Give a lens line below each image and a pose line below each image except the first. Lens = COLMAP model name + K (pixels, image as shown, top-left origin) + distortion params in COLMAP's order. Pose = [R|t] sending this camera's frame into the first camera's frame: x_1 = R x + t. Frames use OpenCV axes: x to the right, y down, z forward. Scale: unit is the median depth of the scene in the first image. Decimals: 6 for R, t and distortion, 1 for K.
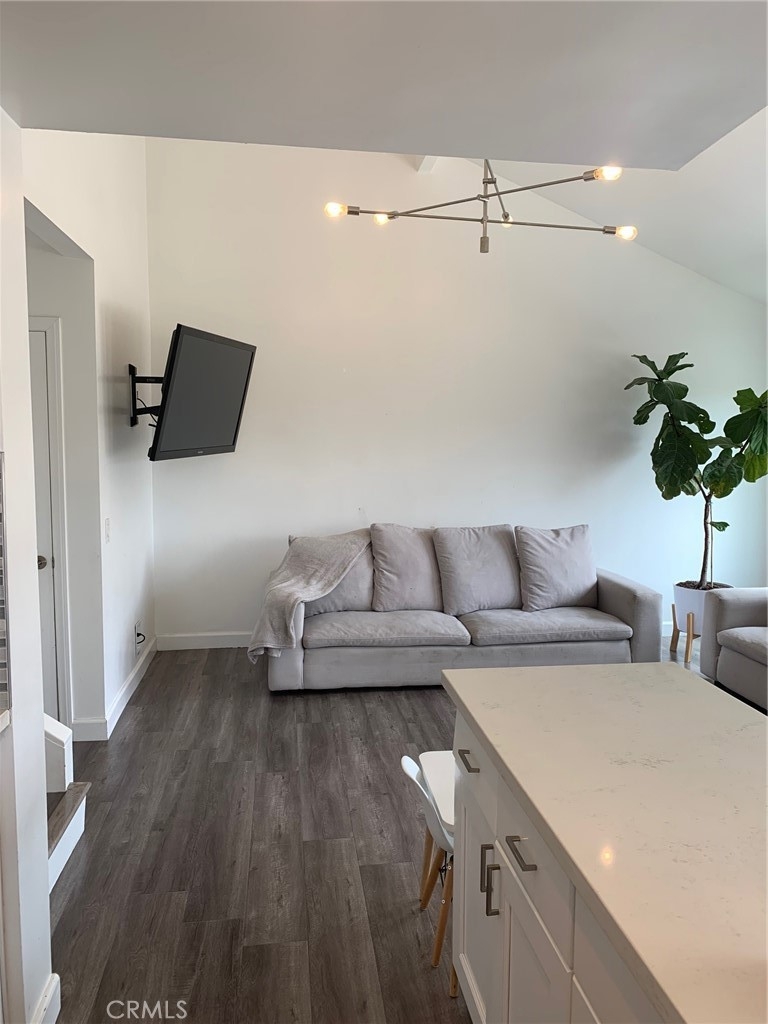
lens RADIAL K [[782.1, 0, 380.8], [0, 782.1, 511.8], [0, 0, 1]] dist [0.039241, -0.010406]
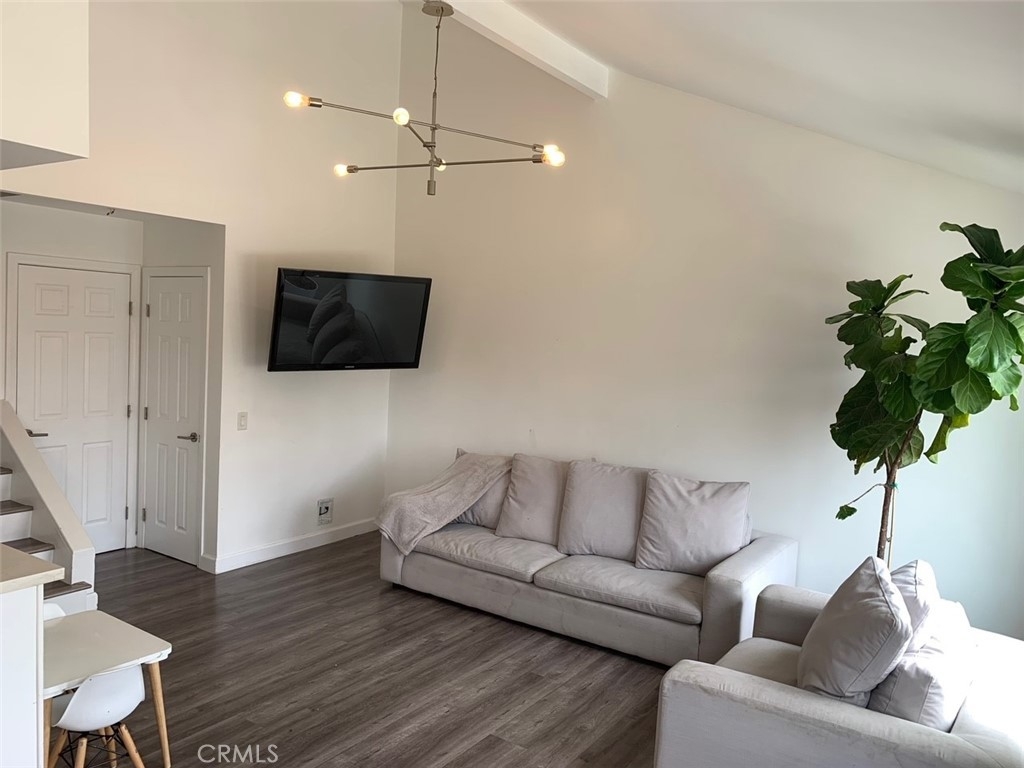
lens RADIAL K [[782.1, 0, 510.7], [0, 782.1, 384.4], [0, 0, 1]] dist [0.039241, -0.010406]
pose [[0.752297, 0.072759, -0.654794, 0.679184], [-0.109072, 0.993923, -0.014873, -0.052944], [0.649733, 0.082609, 0.755661, 0.216200]]
